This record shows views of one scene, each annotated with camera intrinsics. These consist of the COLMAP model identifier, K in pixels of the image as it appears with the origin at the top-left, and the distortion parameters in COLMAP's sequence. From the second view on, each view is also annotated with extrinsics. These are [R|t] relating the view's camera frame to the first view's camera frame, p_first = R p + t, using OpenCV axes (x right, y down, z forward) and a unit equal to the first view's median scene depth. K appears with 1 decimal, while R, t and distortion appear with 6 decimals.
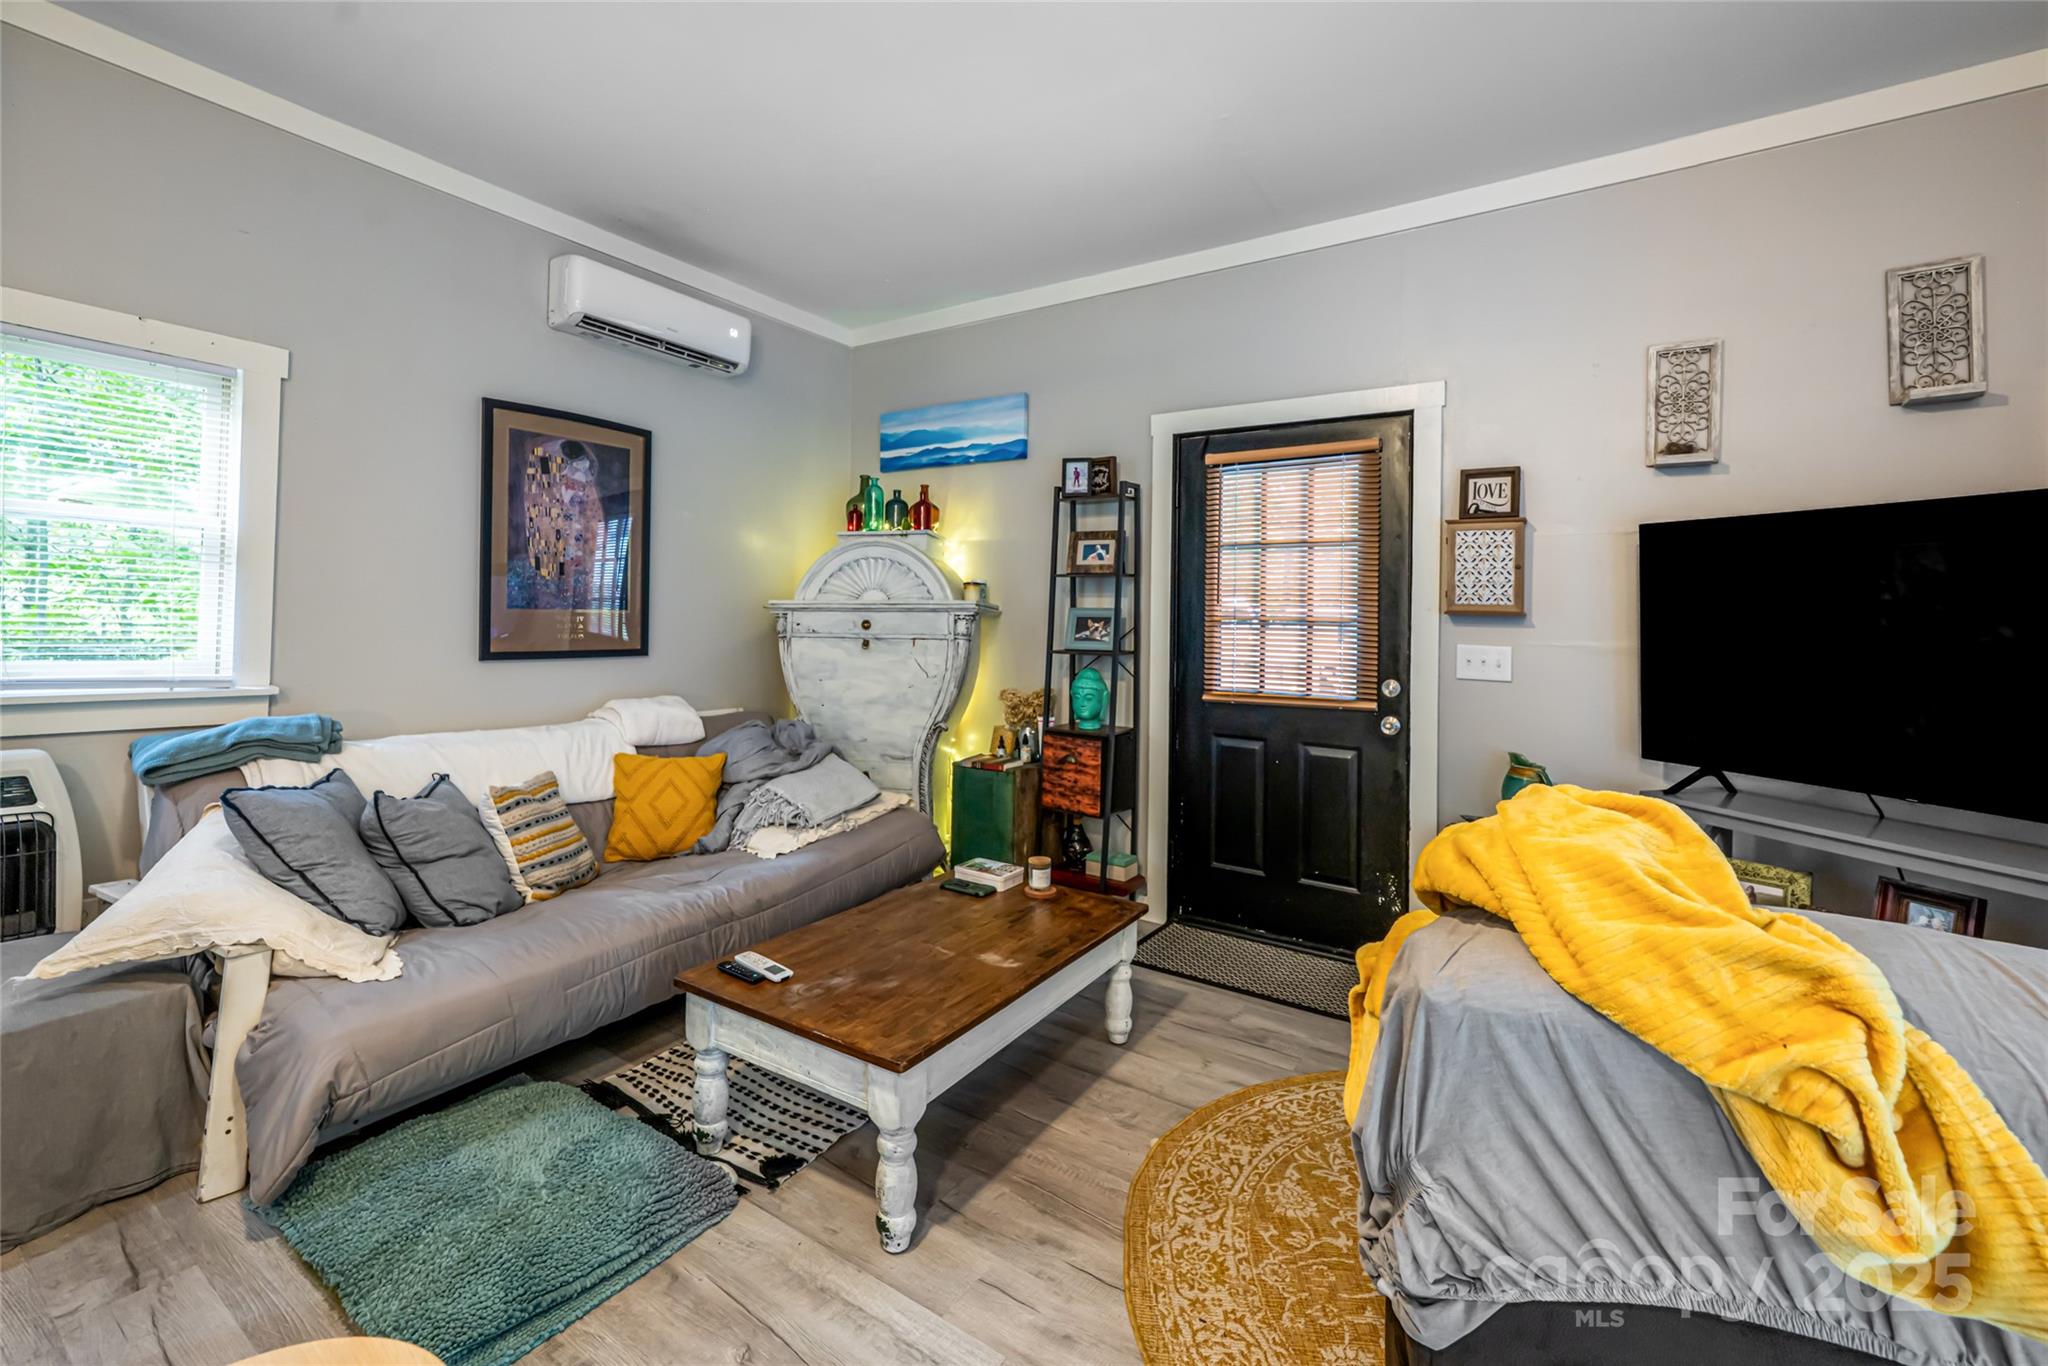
lens RADIAL K [[858.2, 0, 1021.2], [0, 858.2, 616.6], [0, 0, 1]] dist [-0.001578, 0.000075]
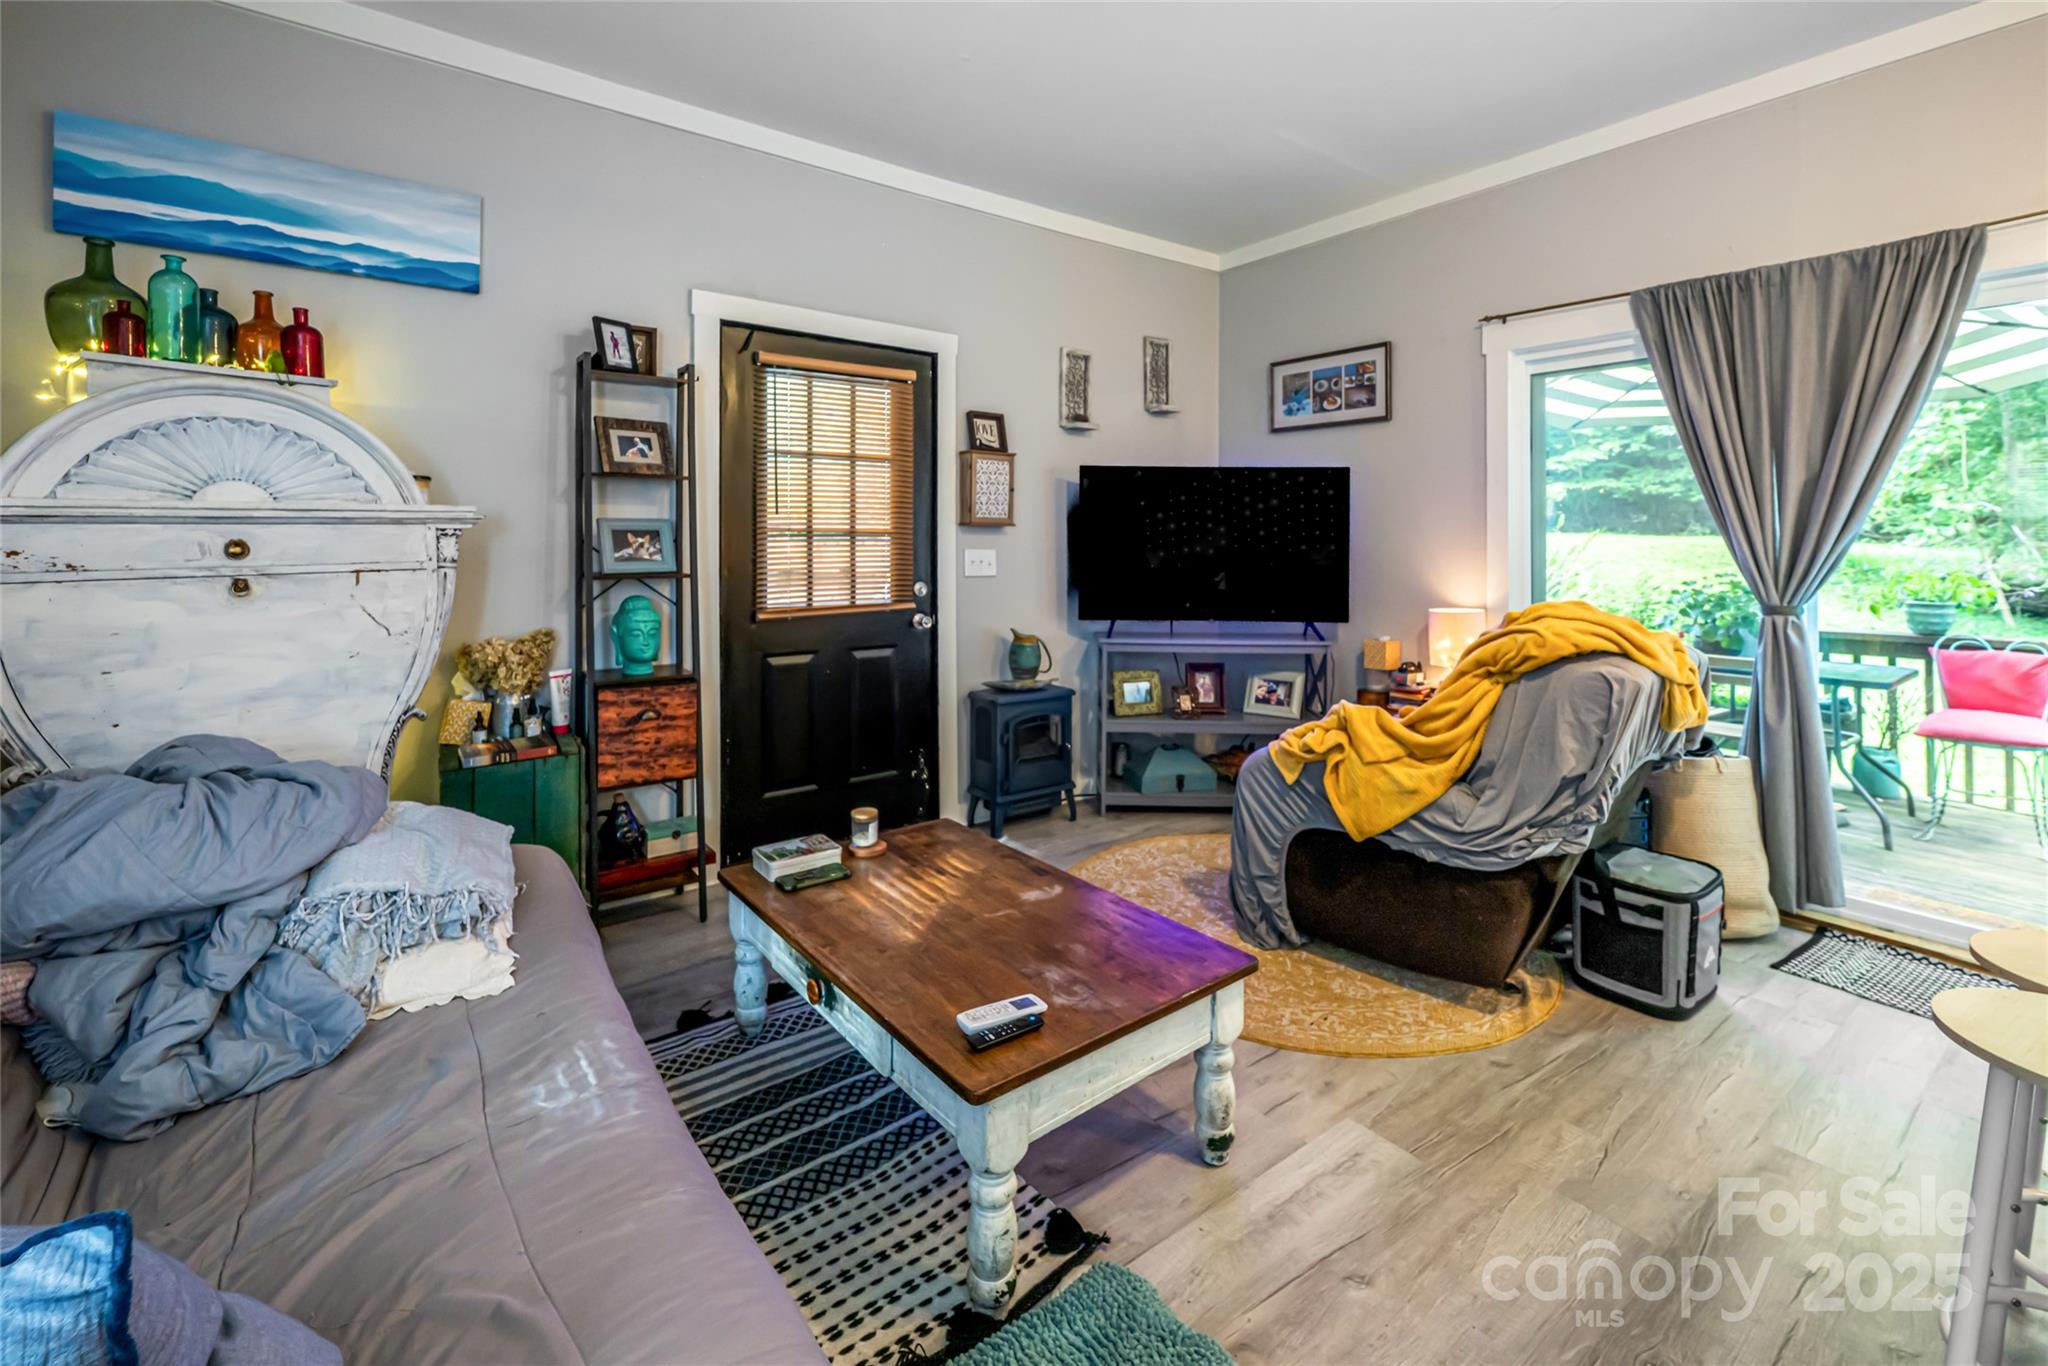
lens RADIAL K [[879.7, 0, 1022.8], [0, 879.7, 530.6], [0, 0, 1]] dist [-0.000217, 0.000113]
pose [[0.331918, -0.011362, 0.943240, -0.579802], [0.001460, 0.999932, 0.011532, -0.007927], [-0.943307, -0.002451, 0.331912, 0.425648]]
